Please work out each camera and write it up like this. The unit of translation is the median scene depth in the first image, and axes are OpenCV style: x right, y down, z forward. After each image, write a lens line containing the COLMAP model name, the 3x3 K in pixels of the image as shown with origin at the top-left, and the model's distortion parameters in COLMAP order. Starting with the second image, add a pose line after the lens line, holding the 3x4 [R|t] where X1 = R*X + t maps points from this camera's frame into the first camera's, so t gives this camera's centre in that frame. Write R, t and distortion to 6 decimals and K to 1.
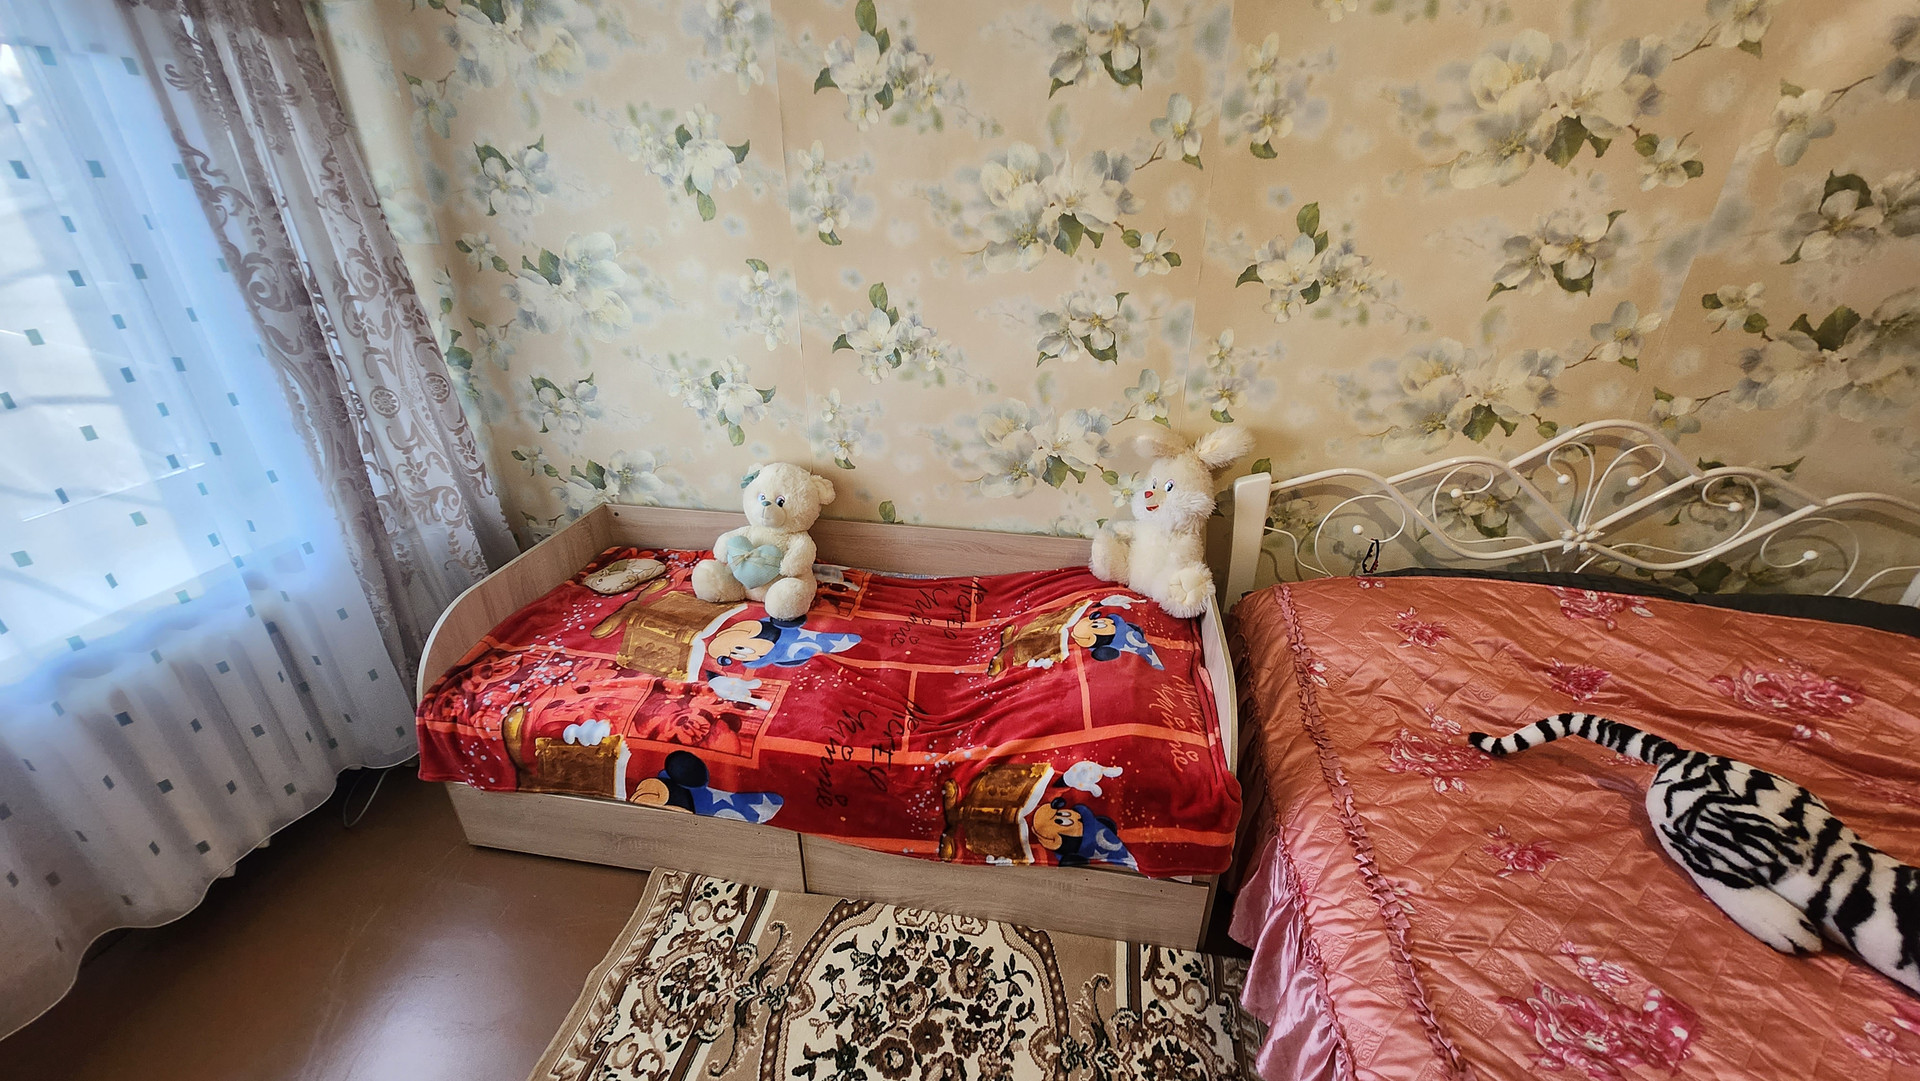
lens RADIAL K [[775.1, 0, 960.0], [0, 775.1, 540.5], [0, 0, 1]] dist [0.009140, 0.000144]
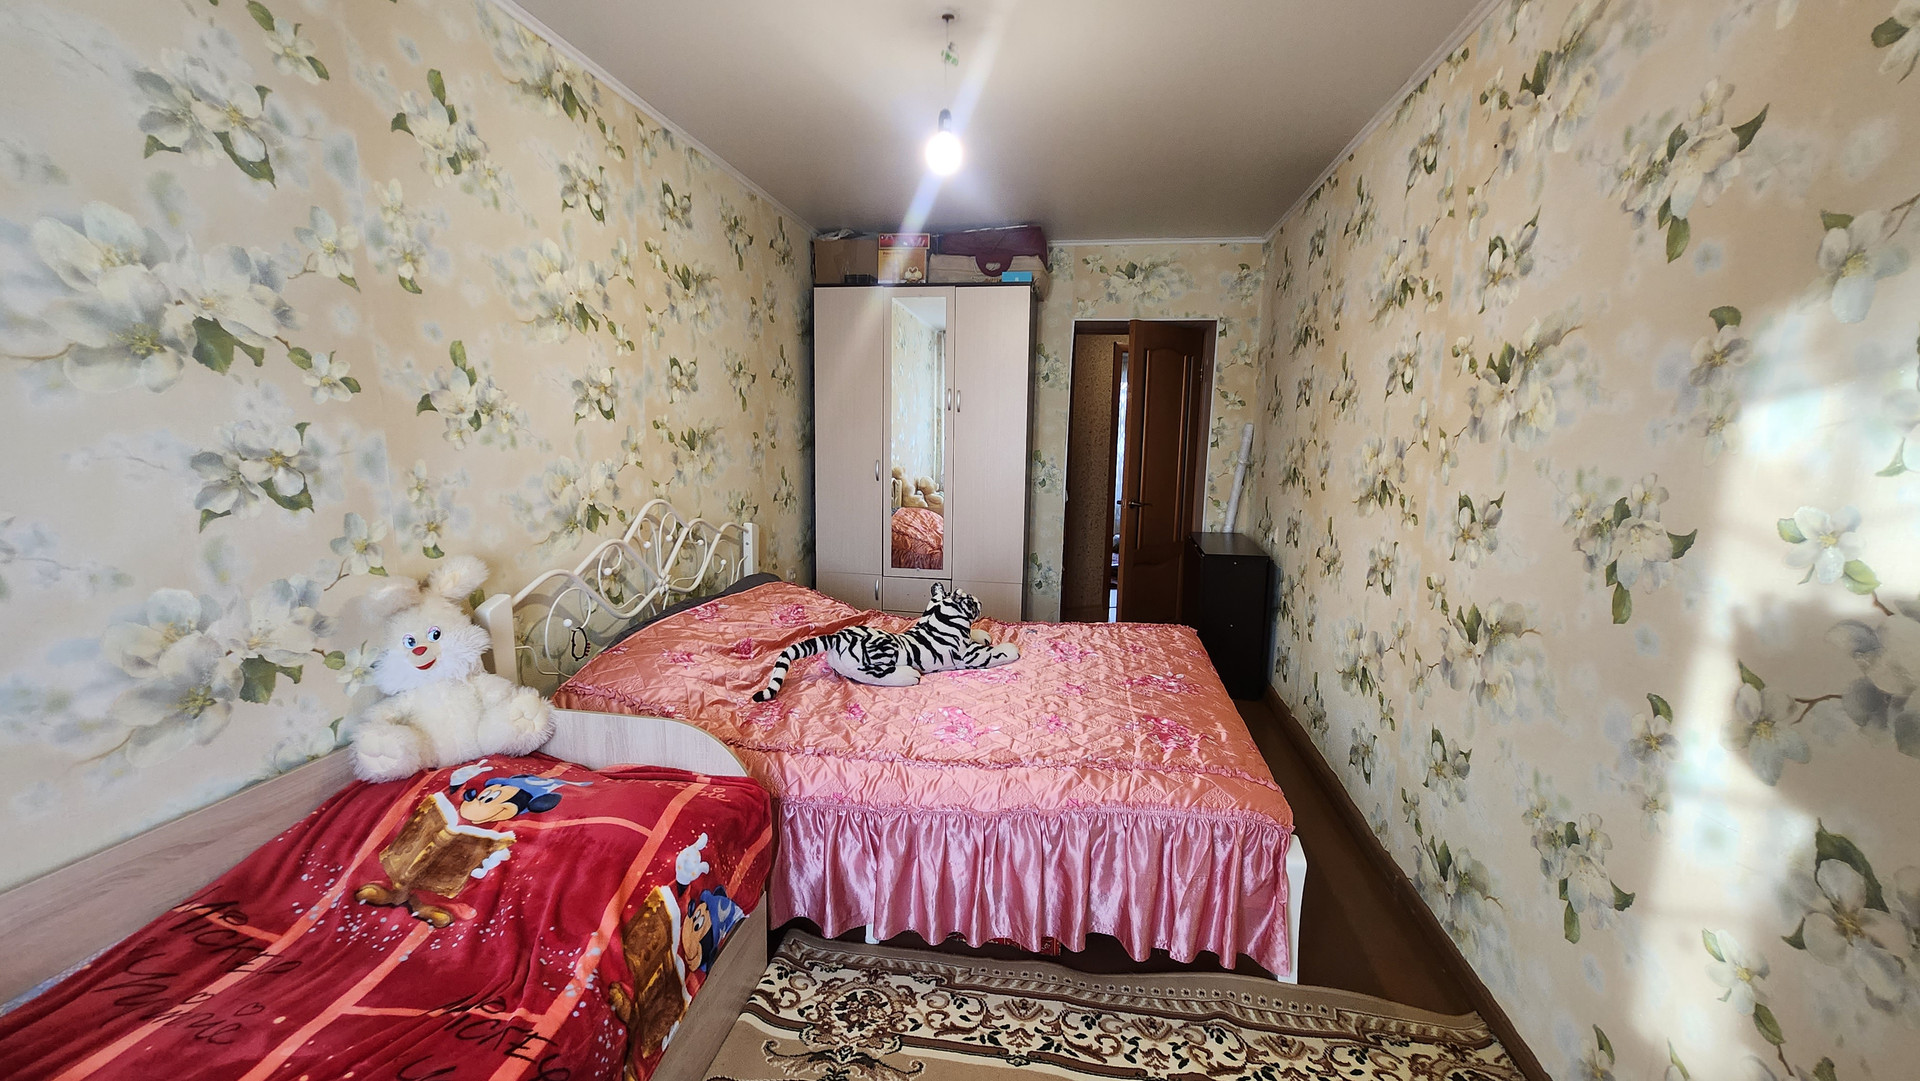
lens RADIAL K [[760.2, 0, 956.0], [0, 760.2, 545.1], [0, 0, 1]] dist [-0.002655, 0.002574]
pose [[-0.010811, -0.149748, 0.988665, -0.606347], [0.417706, 0.897649, 0.140530, -0.038241], [-0.908518, 0.414490, 0.052846, 0.417836]]
